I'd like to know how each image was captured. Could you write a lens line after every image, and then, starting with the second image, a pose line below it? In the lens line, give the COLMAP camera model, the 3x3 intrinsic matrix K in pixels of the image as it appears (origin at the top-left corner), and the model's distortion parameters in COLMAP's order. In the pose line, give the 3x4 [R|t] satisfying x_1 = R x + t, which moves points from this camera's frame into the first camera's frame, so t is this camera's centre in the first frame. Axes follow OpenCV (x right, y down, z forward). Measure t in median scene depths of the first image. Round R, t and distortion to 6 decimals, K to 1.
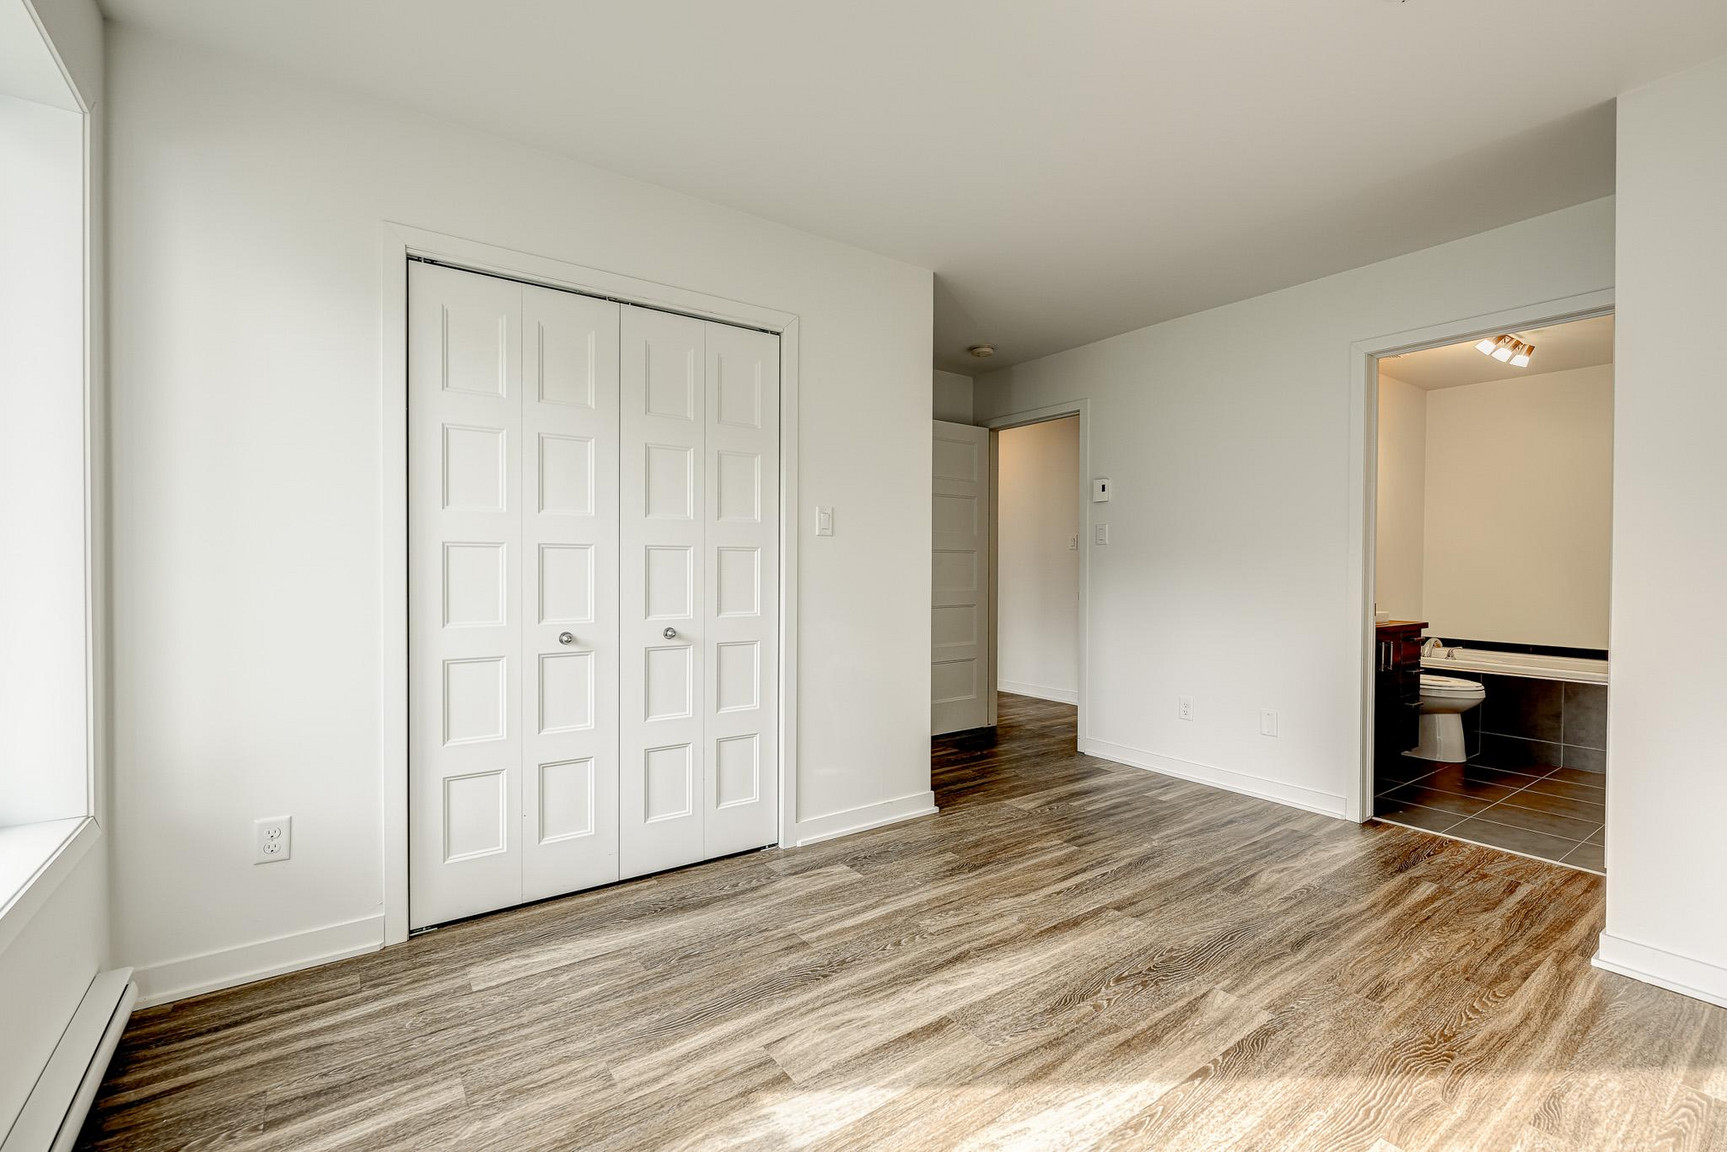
lens RADIAL K [[748.7, 0, 861.5], [0, 748.7, 573.2], [0, 0, 1]] dist [-0.000133, -0.000030]
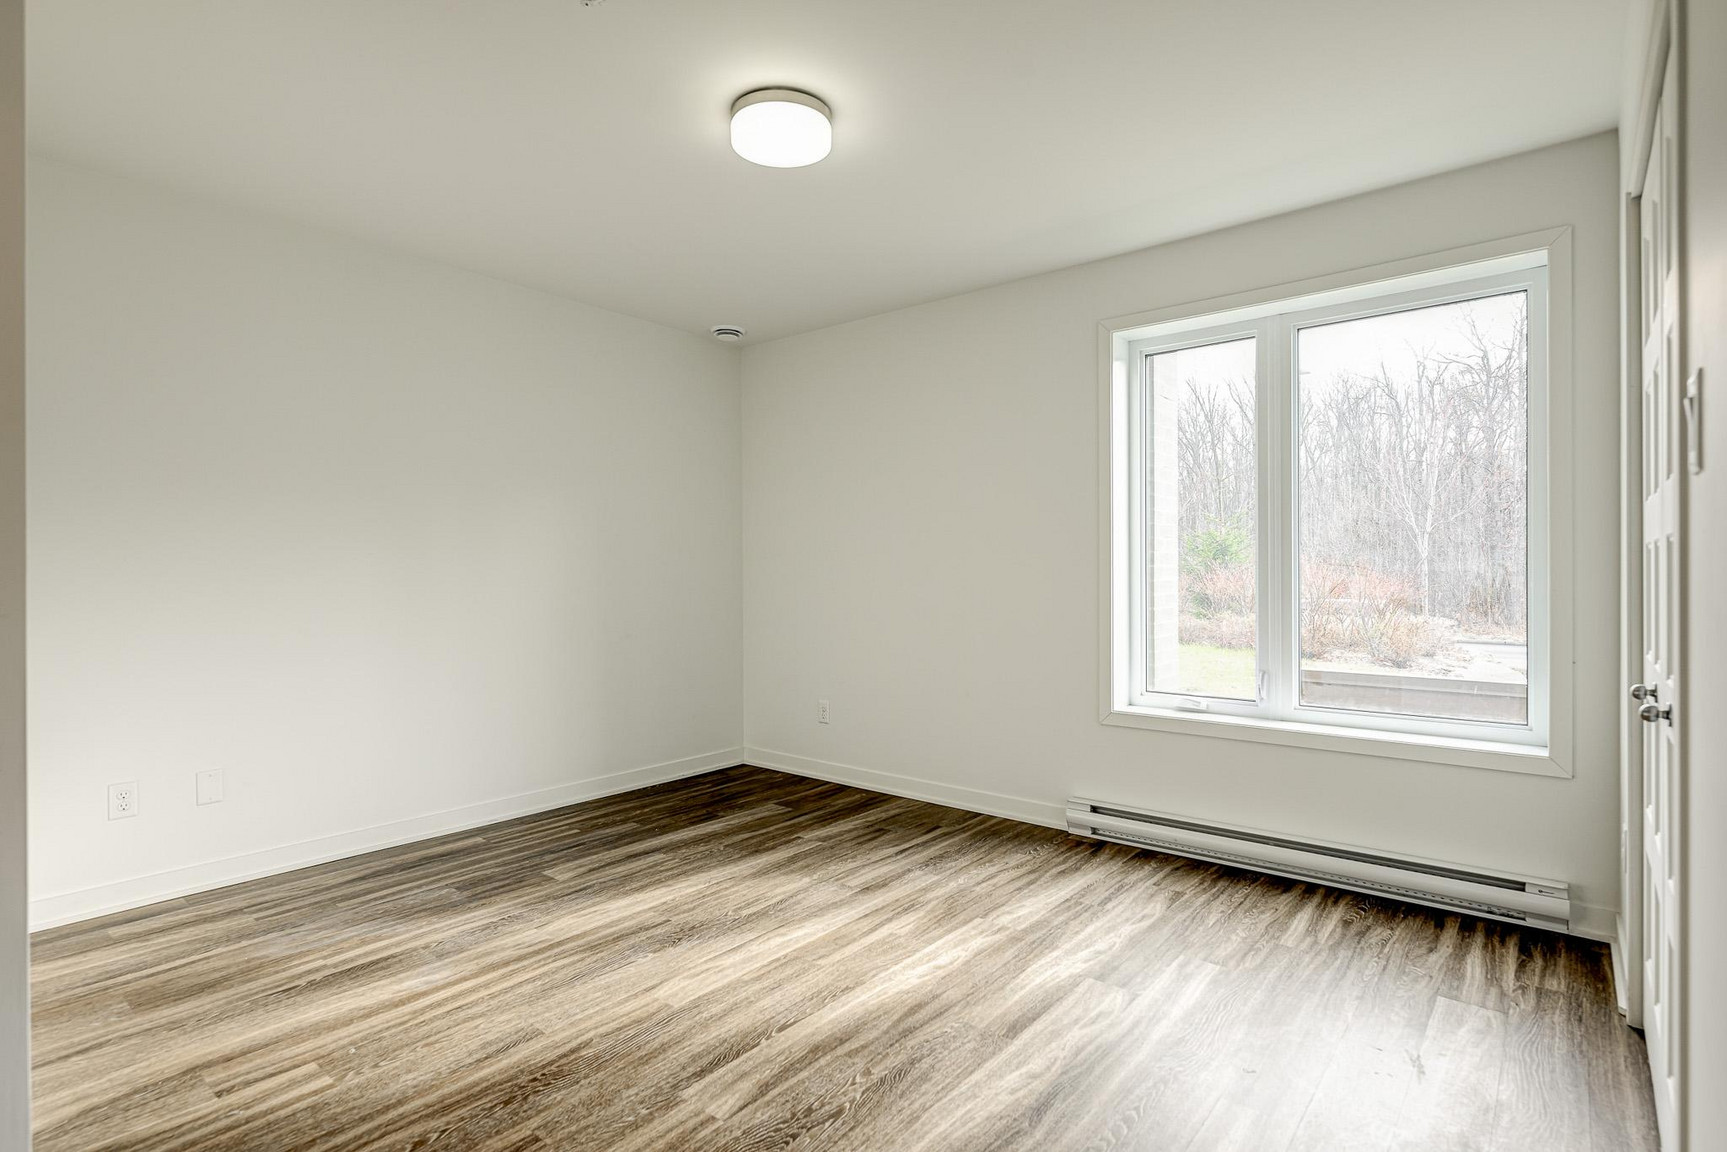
lens RADIAL K [[867.5, 0, 864.3], [0, 867.5, 575.0], [0, 0, 1]] dist [0.000121, 0.000008]
pose [[-0.966029, 0.000039, -0.258432, 0.618471], [-0.002383, 0.999956, 0.009059, -0.045897], [0.258421, 0.009367, -0.965987, 2.109186]]
